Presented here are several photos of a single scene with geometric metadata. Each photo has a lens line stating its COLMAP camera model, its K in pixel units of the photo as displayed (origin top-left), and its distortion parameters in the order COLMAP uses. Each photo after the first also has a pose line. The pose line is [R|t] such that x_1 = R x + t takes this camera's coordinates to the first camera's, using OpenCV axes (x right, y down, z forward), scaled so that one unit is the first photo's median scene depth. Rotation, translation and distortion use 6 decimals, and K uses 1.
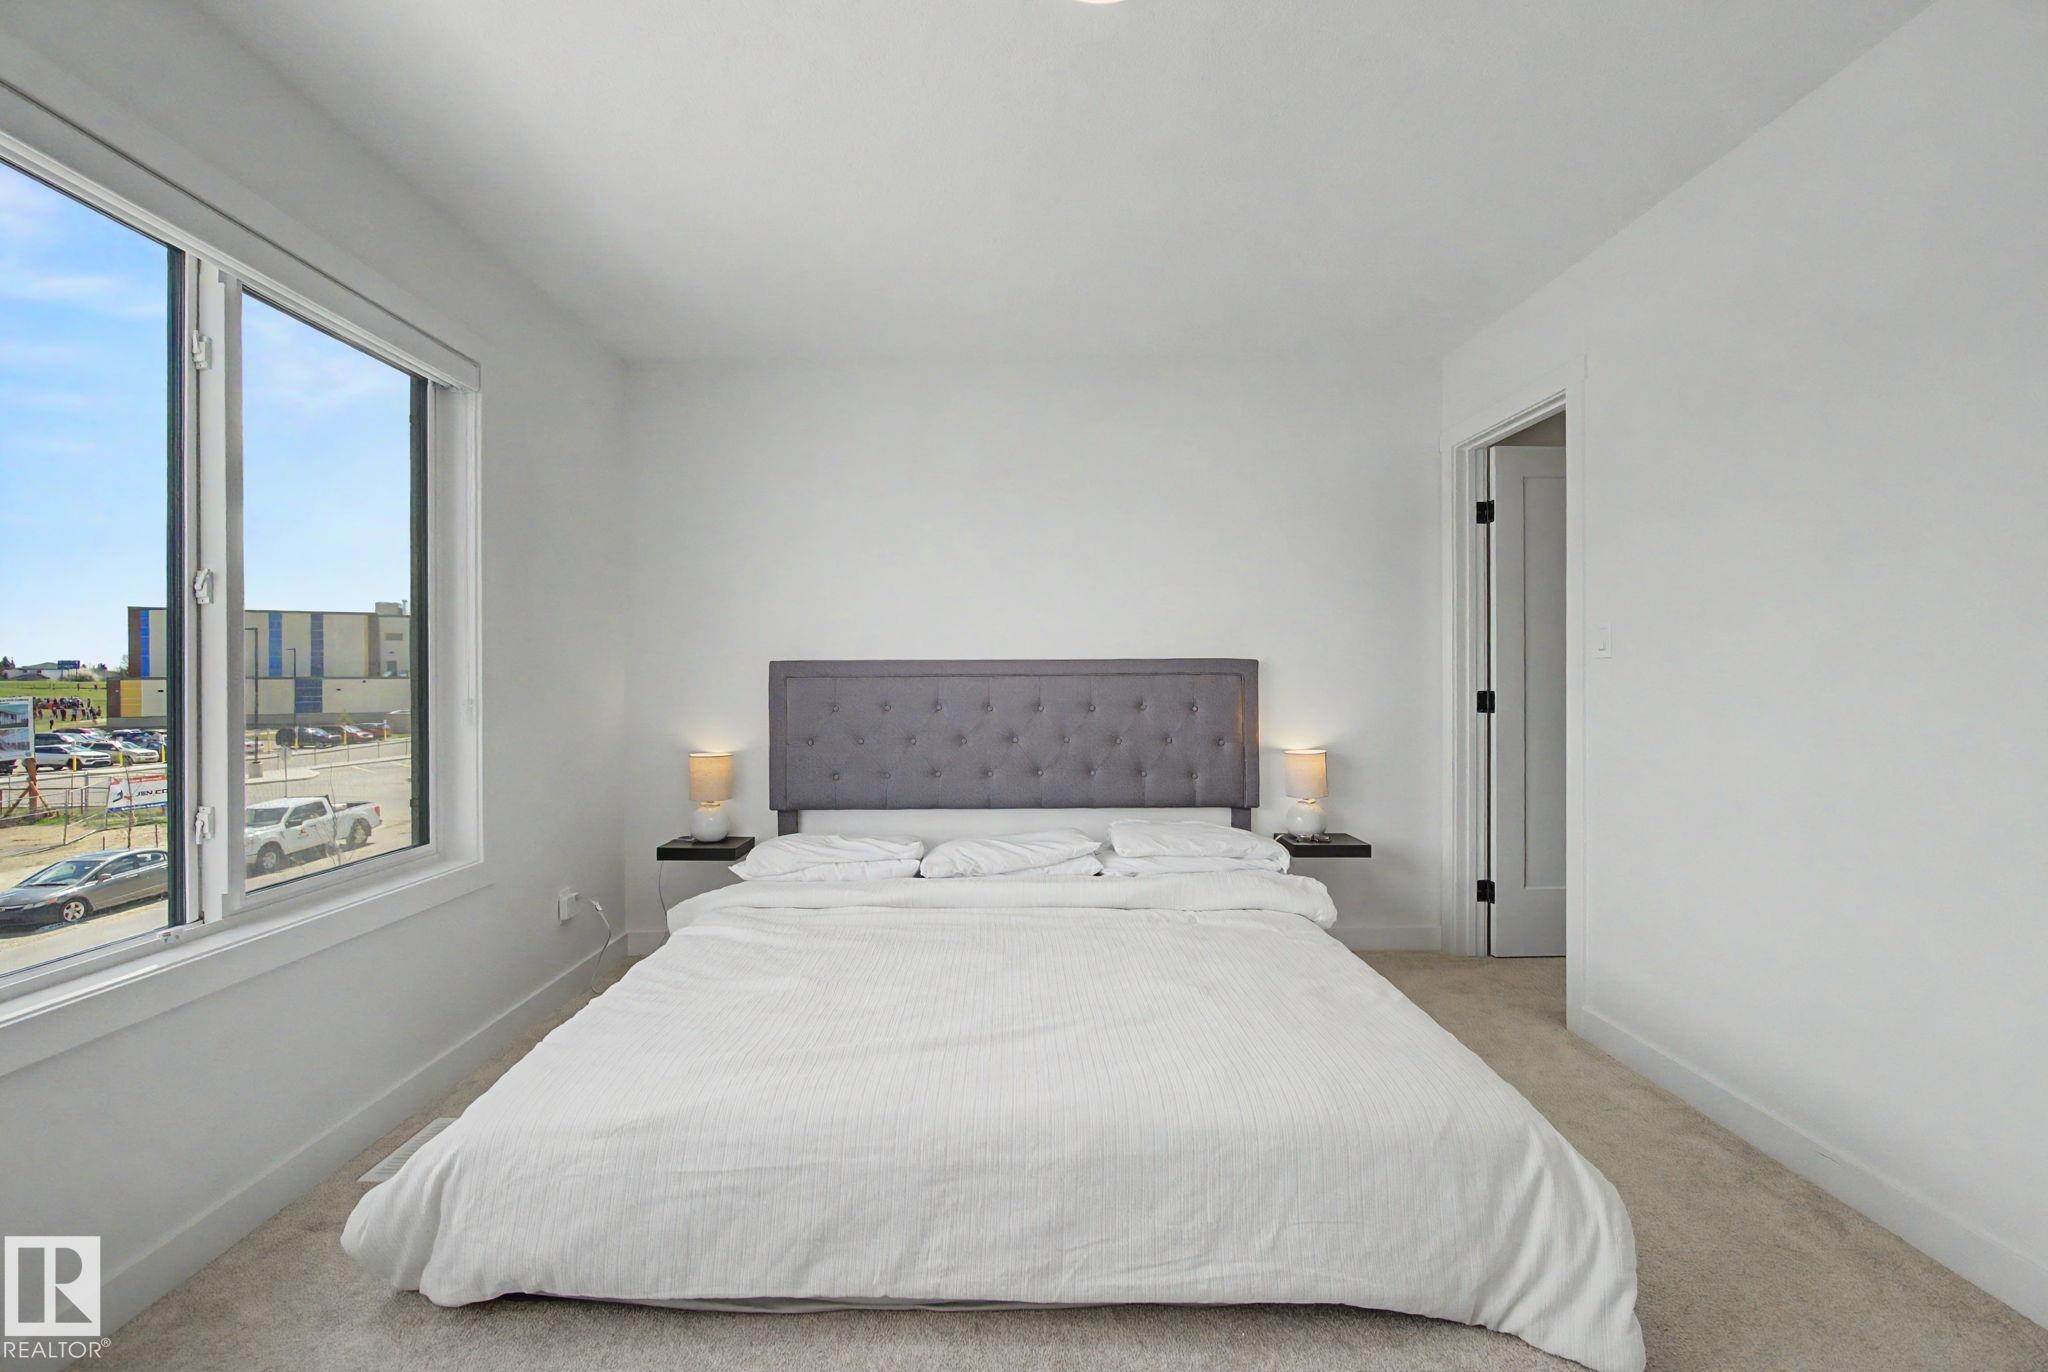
lens RADIAL K [[888.1, 0, 1009.5], [0, 888.1, 681.0], [0, 0, 1]] dist [-0.008541, 0.000265]
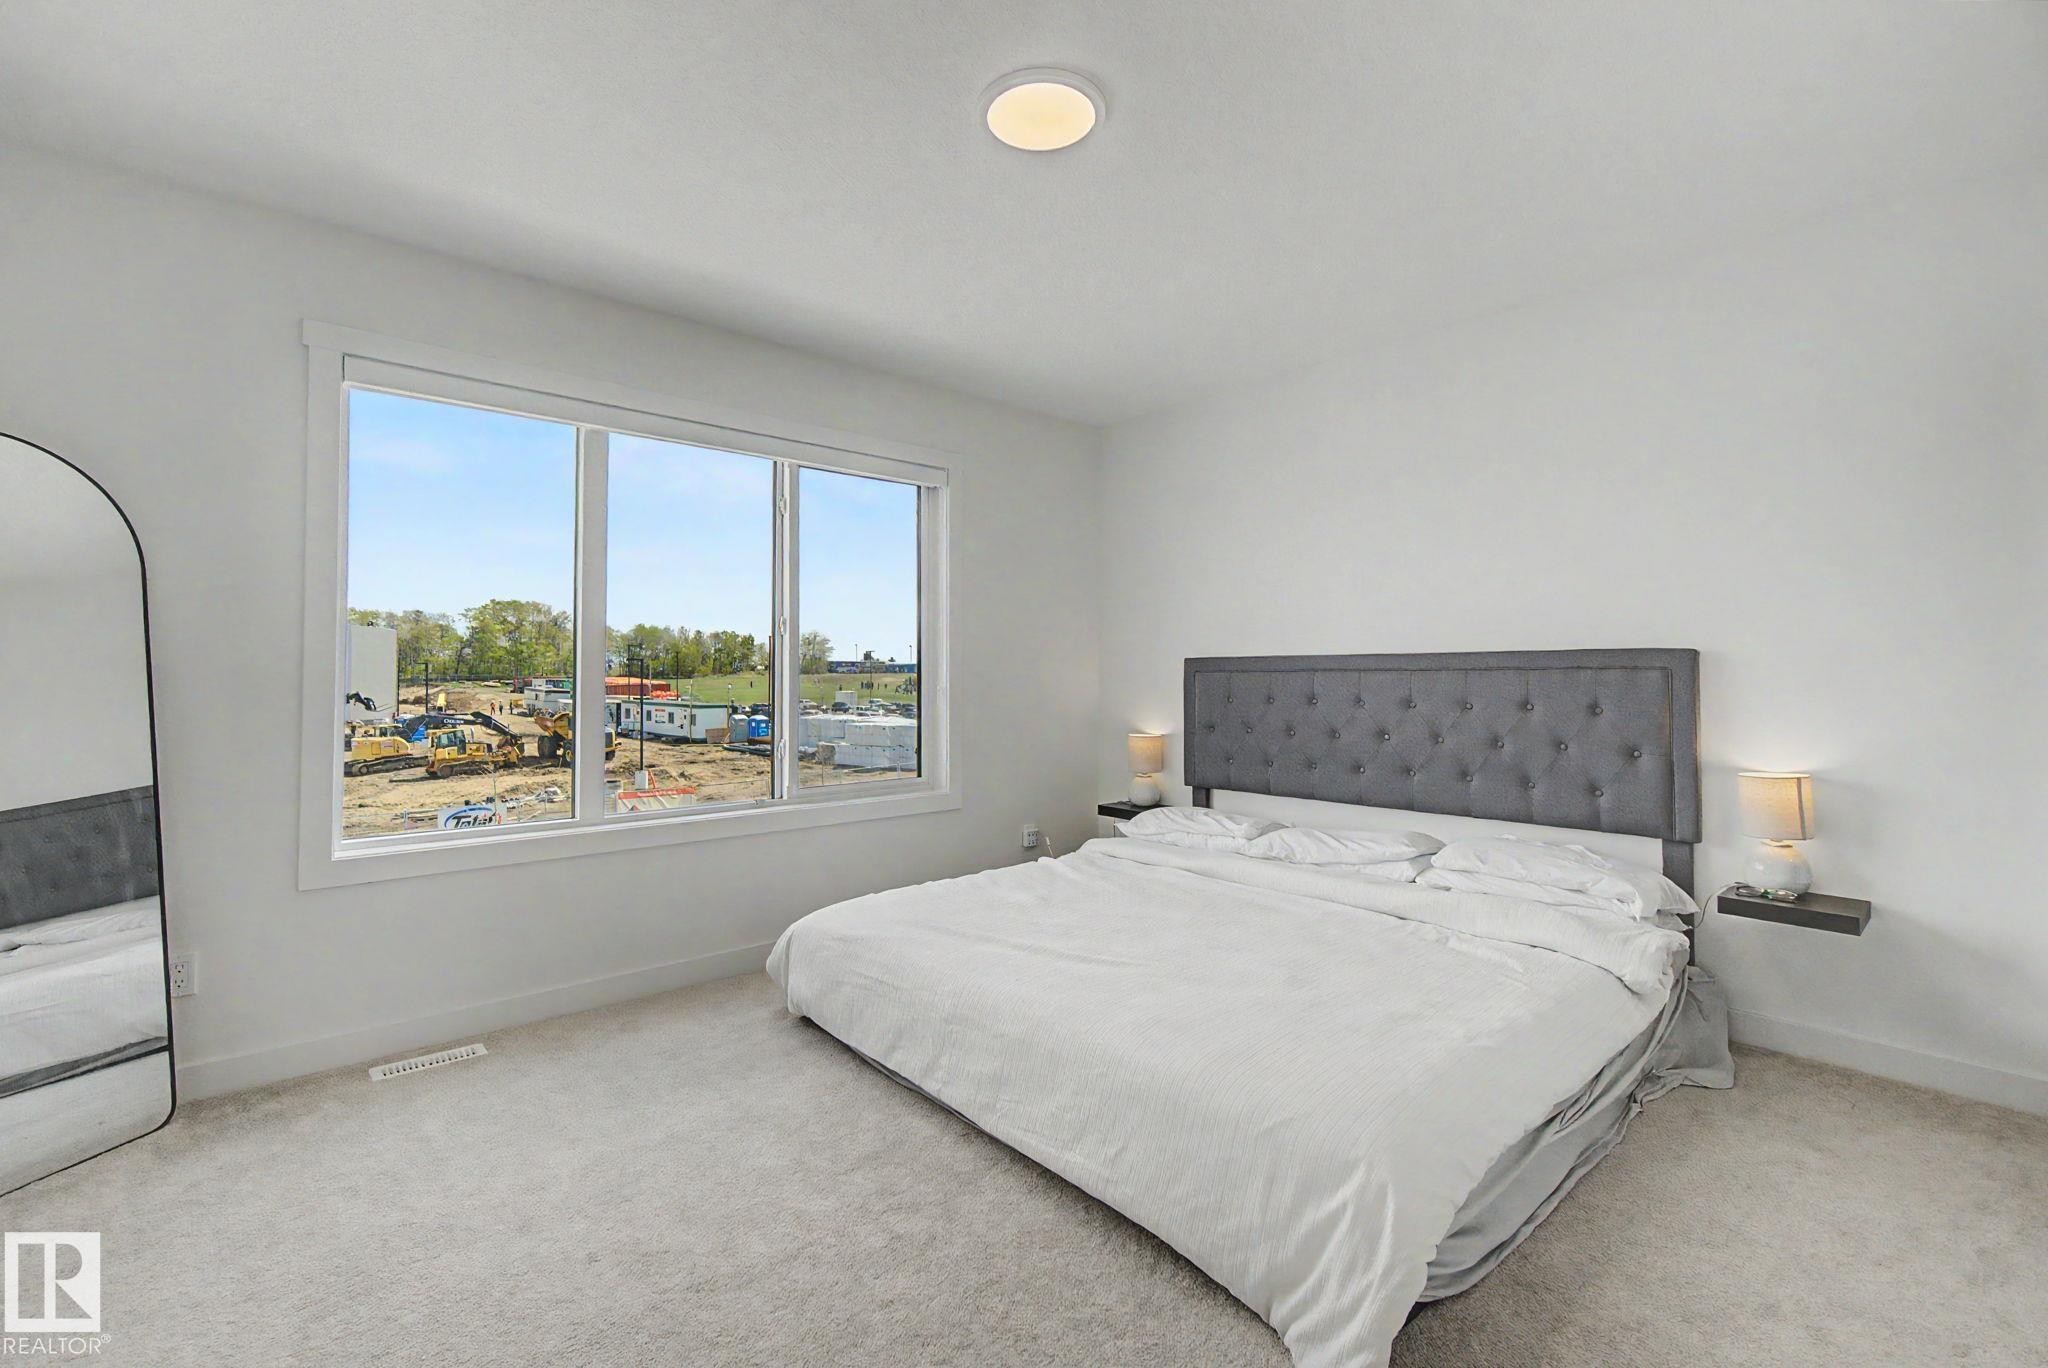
lens RADIAL K [[888.1, 0, 1009.5], [0, 888.1, 679.0], [0, 0, 1]] dist [-0.008541, 0.000265]
pose [[0.659000, 0.007351, -0.752107, 0.490132], [-0.004210, 0.999973, 0.006085, -0.000955], [0.752131, -0.000844, 0.659013, 0.056881]]
